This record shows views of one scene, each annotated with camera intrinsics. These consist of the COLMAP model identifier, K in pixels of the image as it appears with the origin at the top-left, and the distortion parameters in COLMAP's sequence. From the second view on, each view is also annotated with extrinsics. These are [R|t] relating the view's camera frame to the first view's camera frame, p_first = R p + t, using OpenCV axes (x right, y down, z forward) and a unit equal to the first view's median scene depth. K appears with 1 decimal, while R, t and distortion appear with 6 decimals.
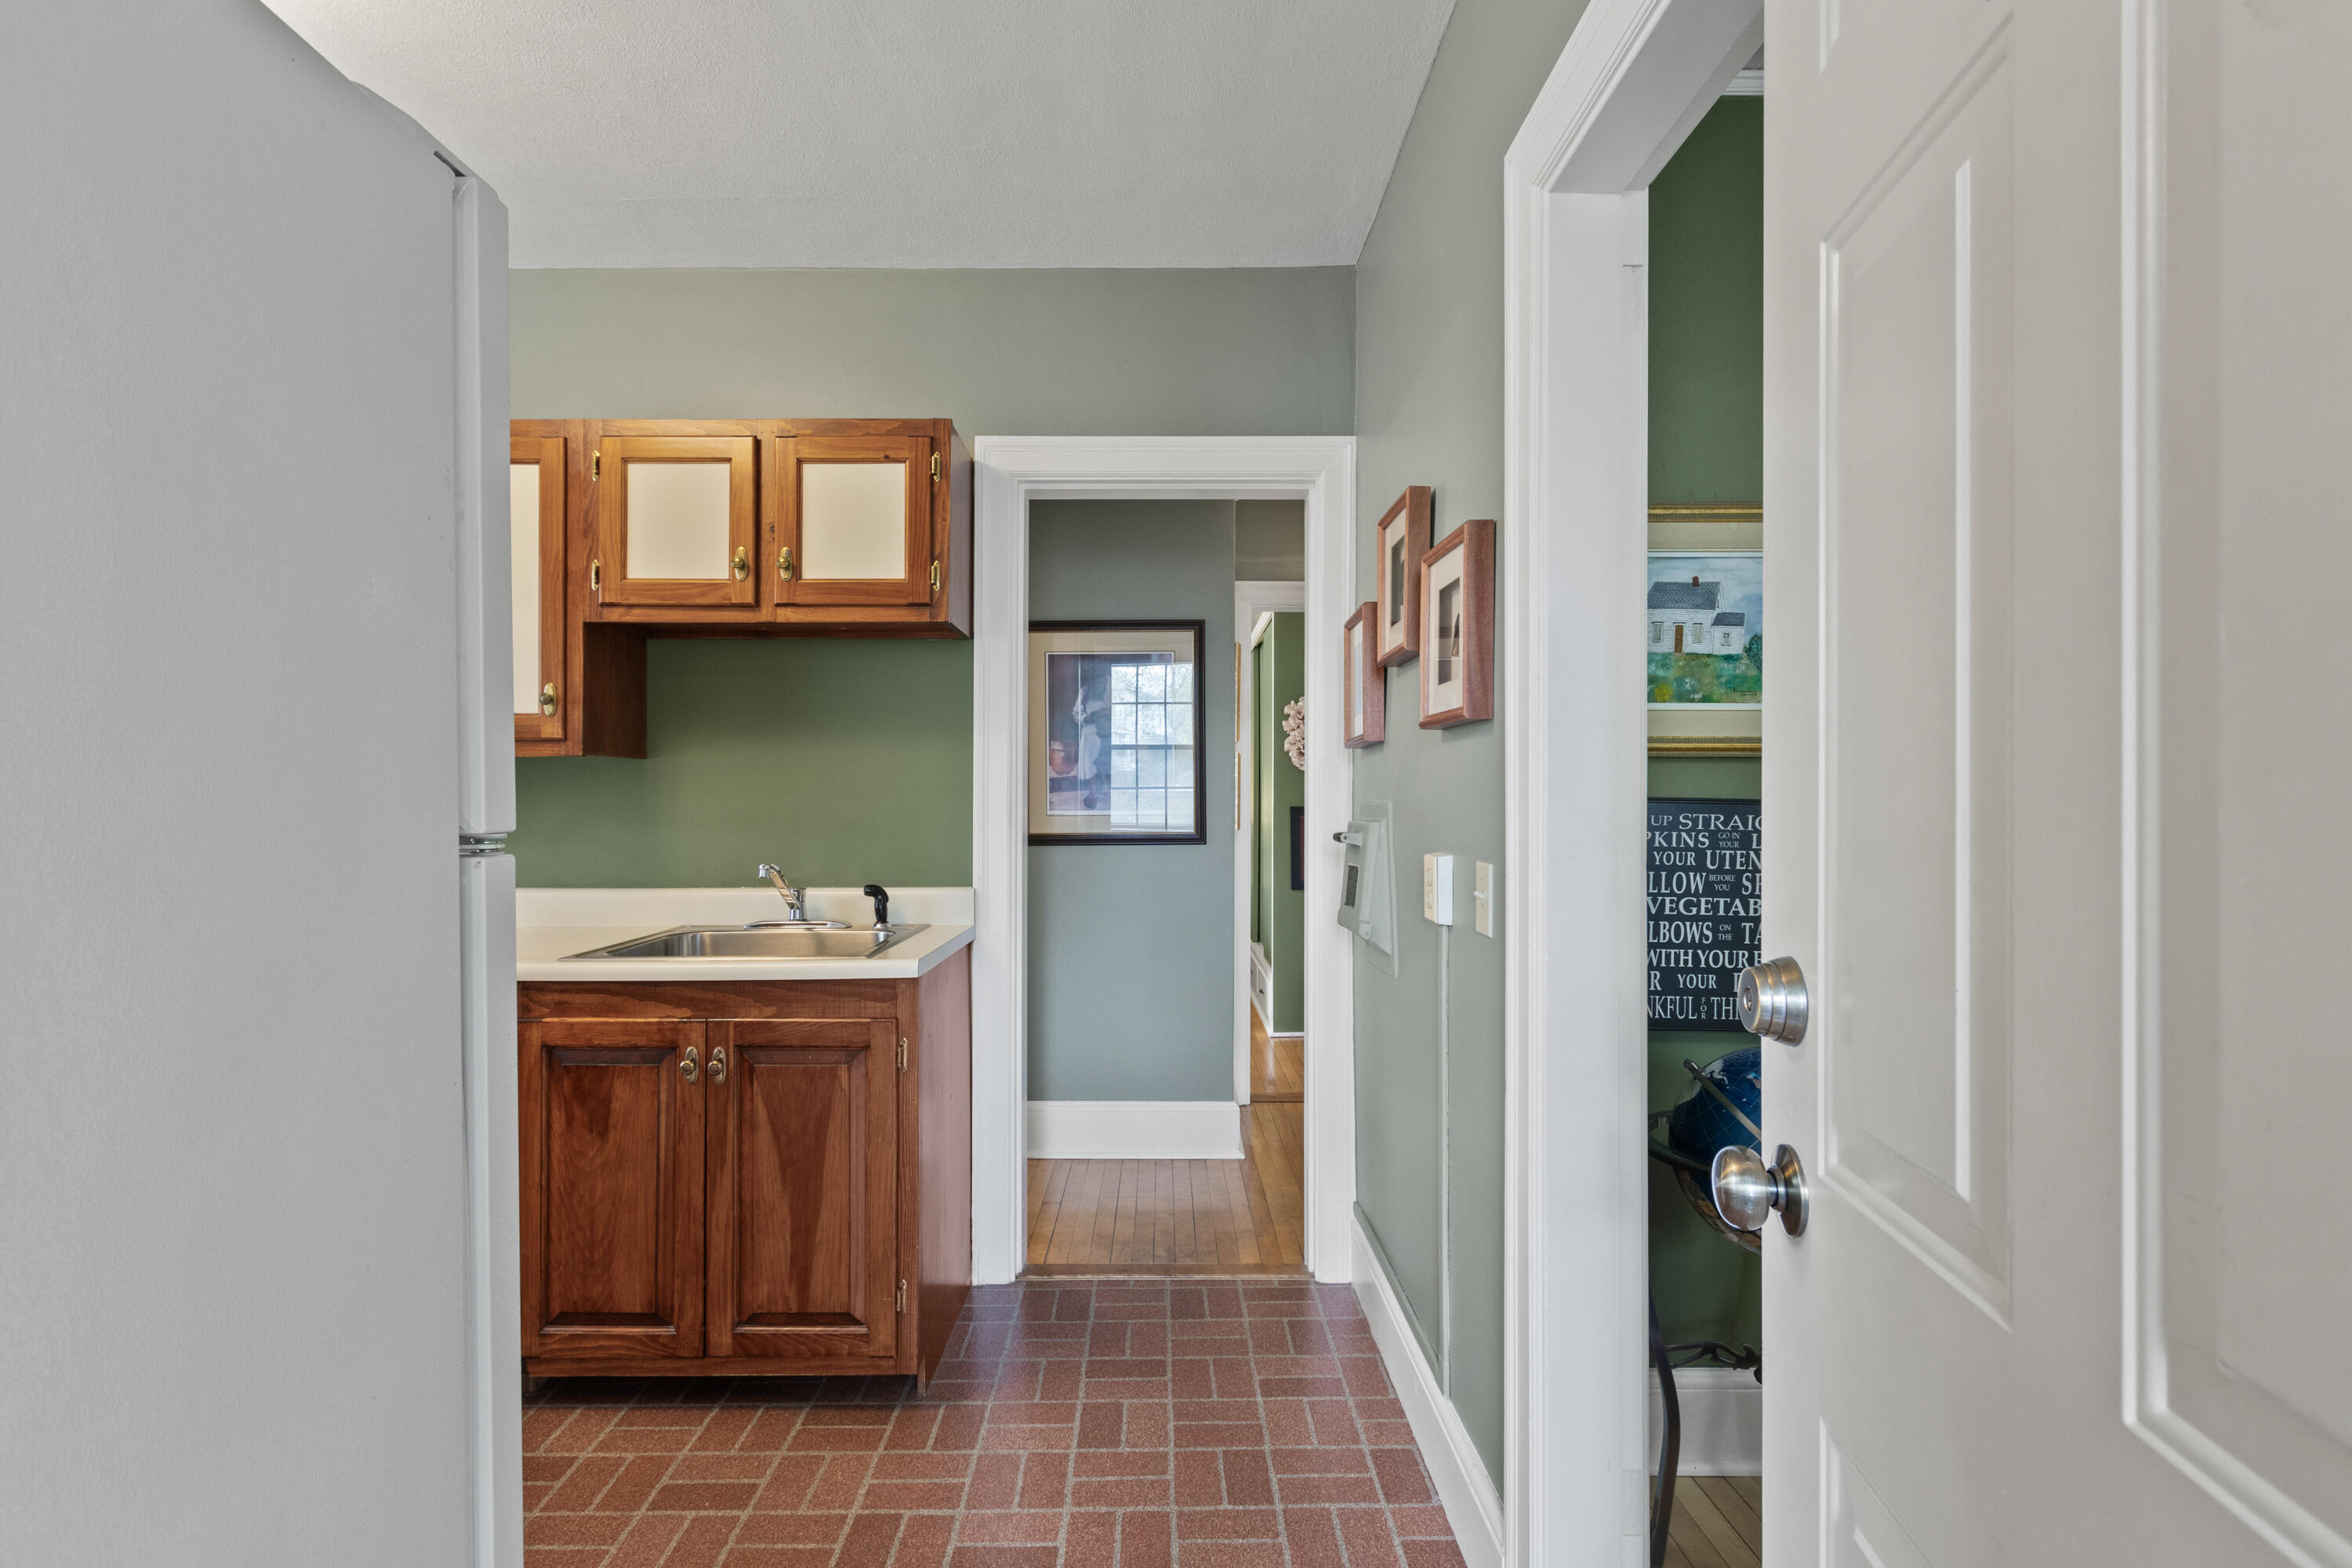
lens RADIAL K [[1115.7, 0, 1168.1], [0, 1115.7, 796.1], [0, 0, 1]] dist [0.006344, -0.002671]
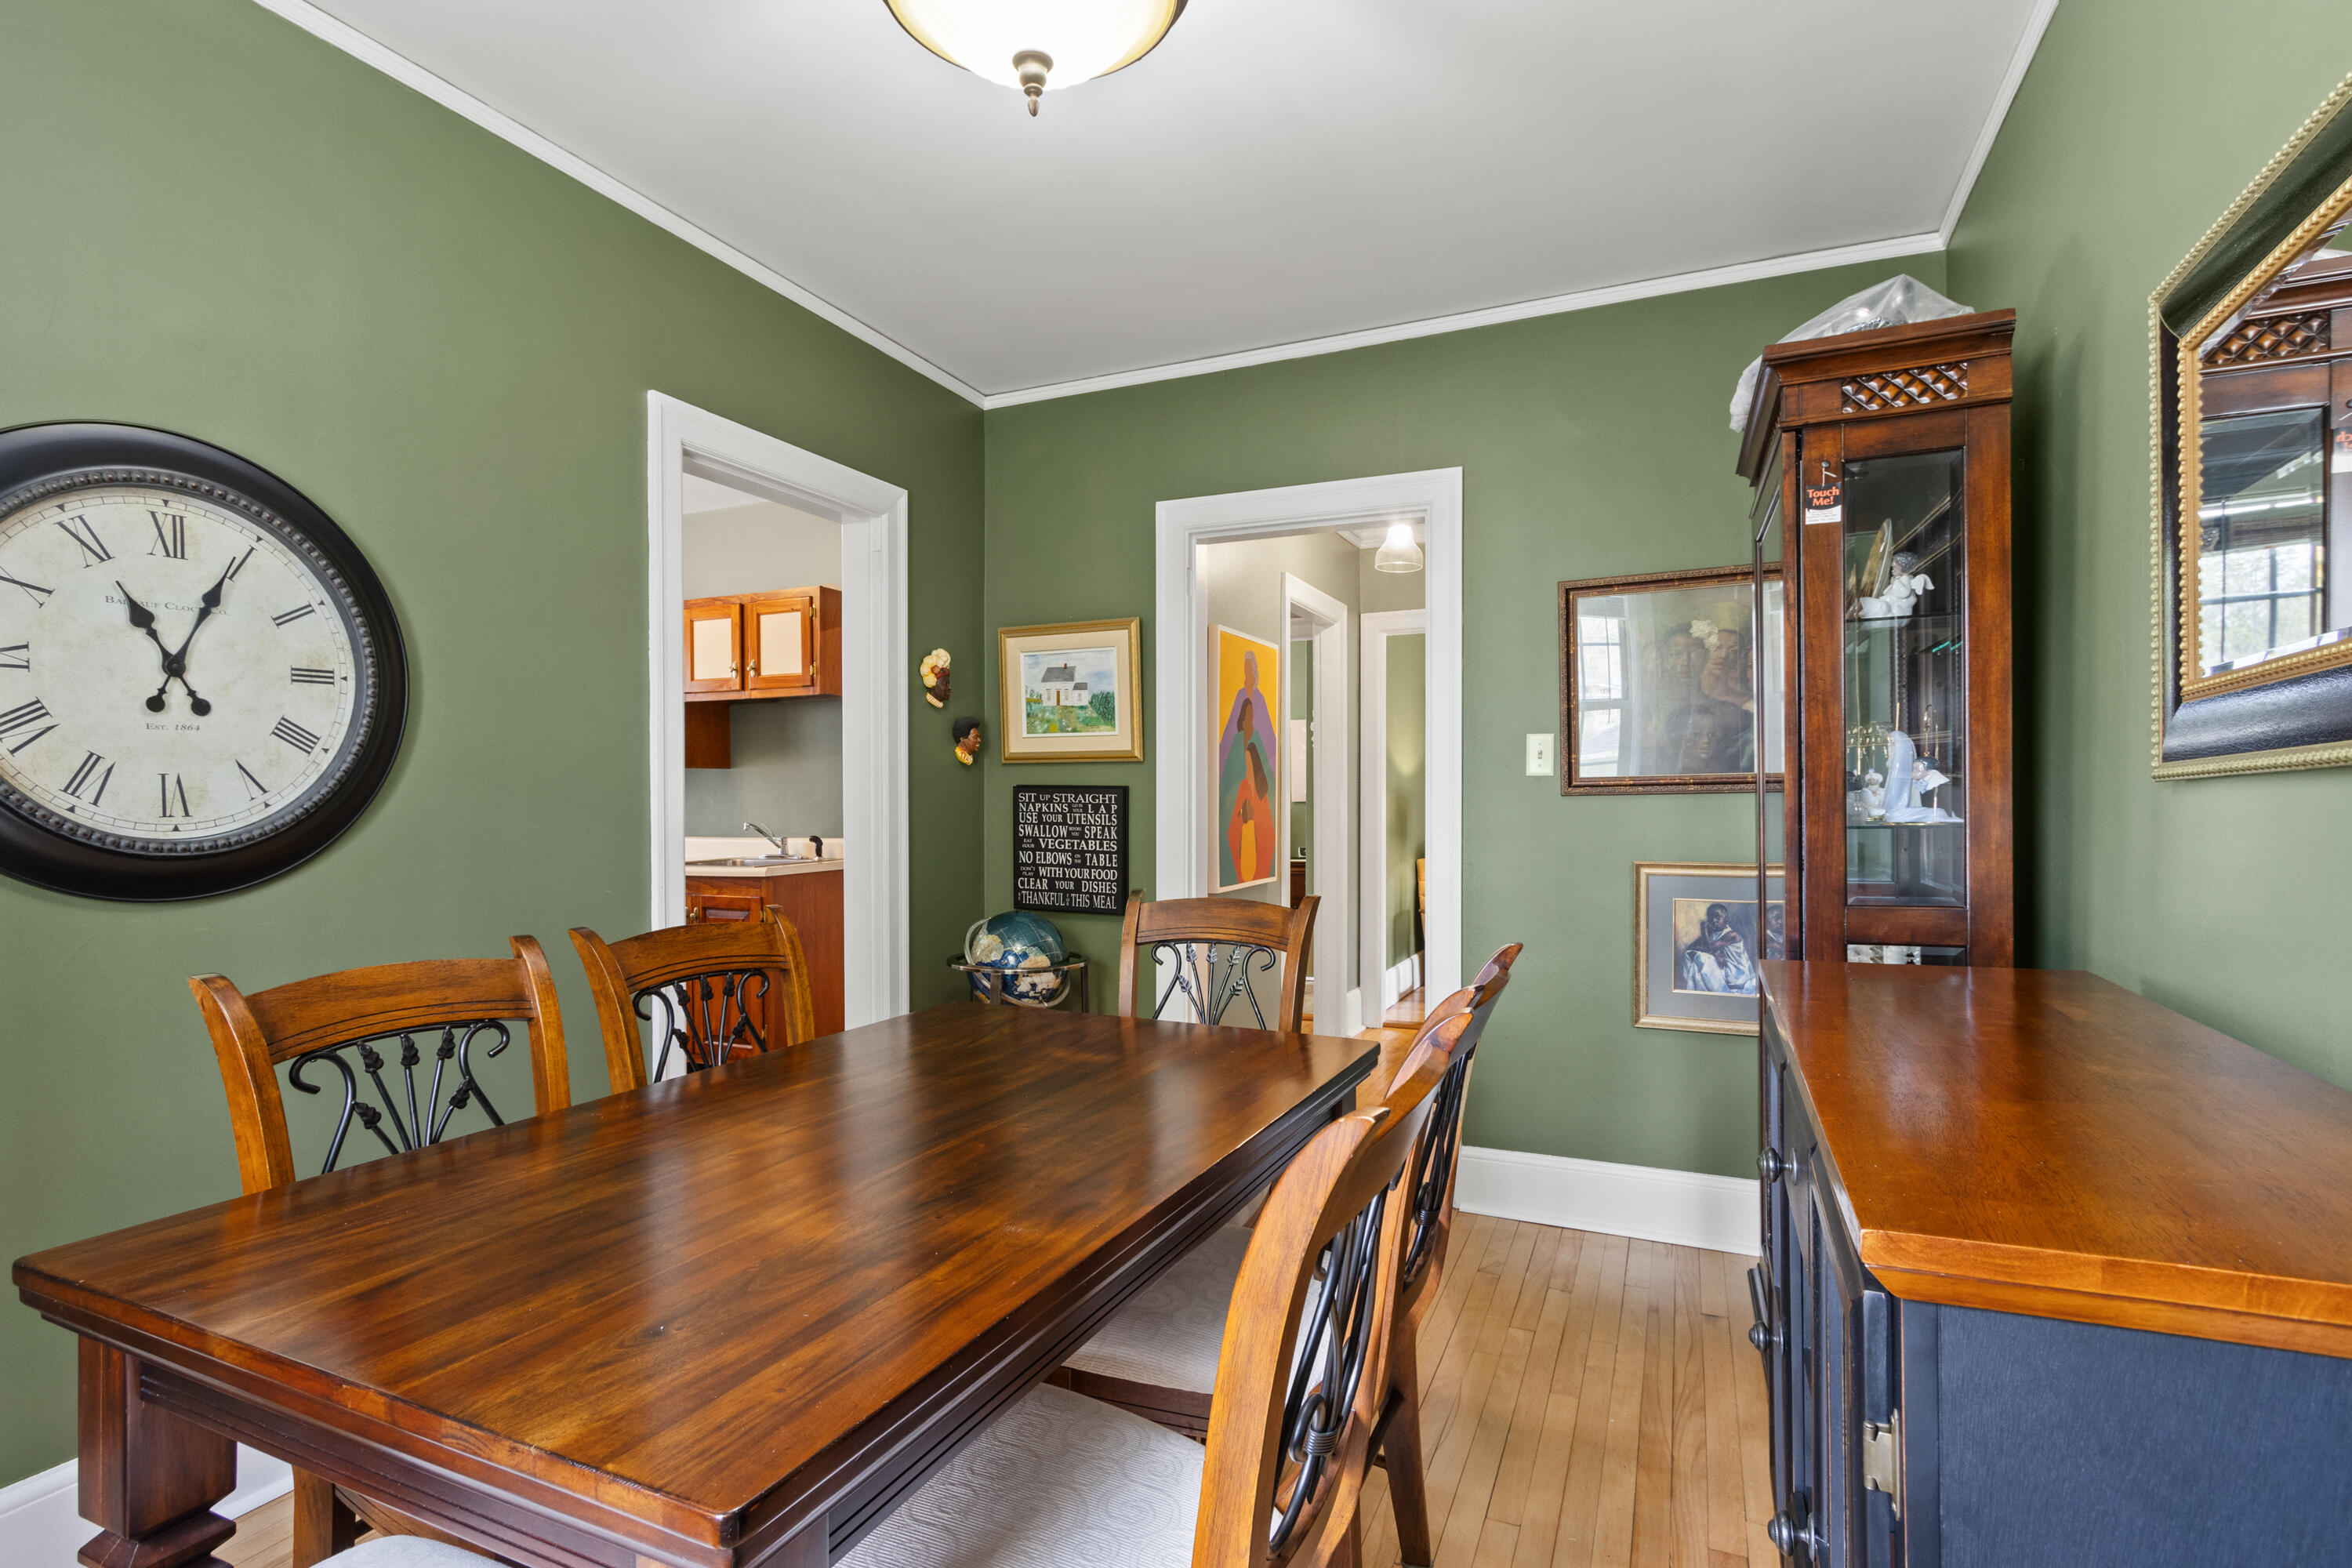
lens RADIAL K [[1115.7, 0, 1184.5], [0, 1115.7, 806.4], [0, 0, 1]] dist [0.006344, -0.002671]
pose [[0.917281, 0.001117, -0.398240, 1.113302], [0.002911, 0.999951, 0.009511, 0.016050], [0.398231, -0.009883, 0.917232, -0.481248]]
